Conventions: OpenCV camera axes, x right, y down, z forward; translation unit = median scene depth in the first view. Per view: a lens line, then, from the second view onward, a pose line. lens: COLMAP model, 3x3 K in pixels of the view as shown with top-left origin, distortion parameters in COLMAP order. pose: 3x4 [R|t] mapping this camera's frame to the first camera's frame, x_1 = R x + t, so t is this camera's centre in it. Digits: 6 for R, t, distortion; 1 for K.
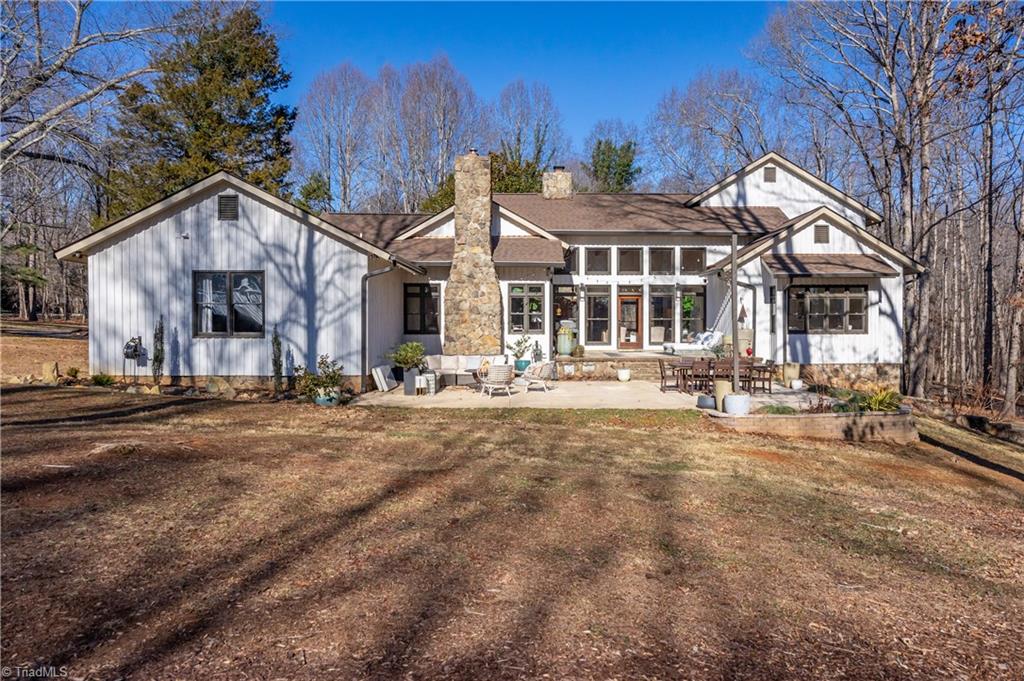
lens RADIAL K [[687.1, 0, 513.1], [0, 687.1, 339.7], [0, 0, 1]] dist [0.000751, -0.001776]
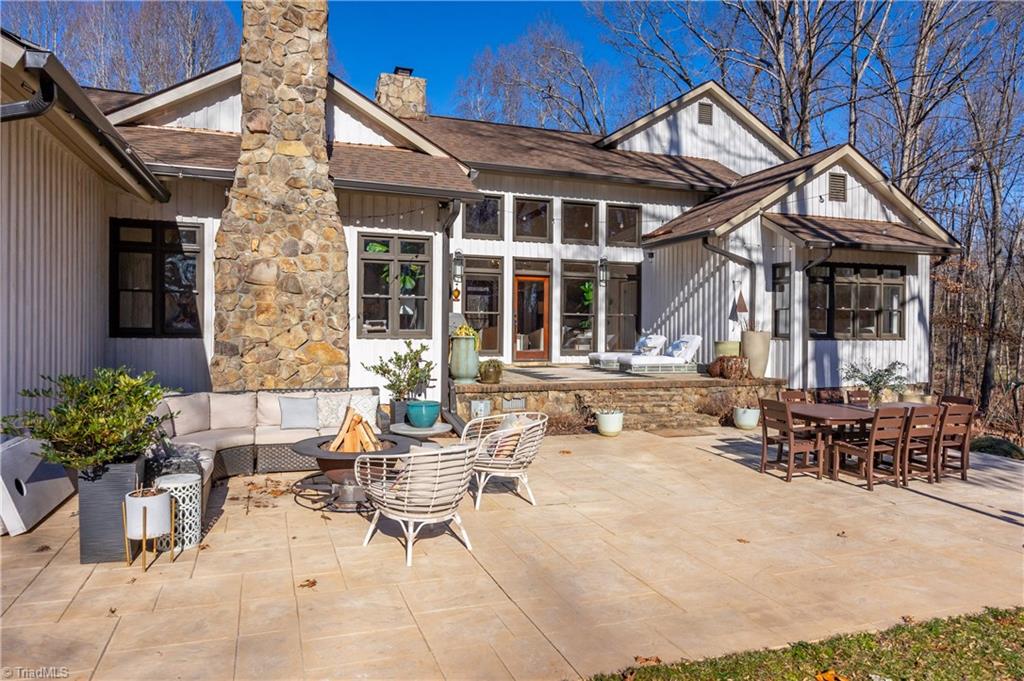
lens RADIAL K [[687.1, 0, 510.6], [0, 687.1, 337.5], [0, 0, 1]] dist [0.000751, -0.001776]
pose [[0.942593, 0.005351, 0.333902, -0.064777], [-0.004356, 0.999984, -0.003727, -0.007254], [-0.333916, 0.002058, 0.942600, 0.500520]]
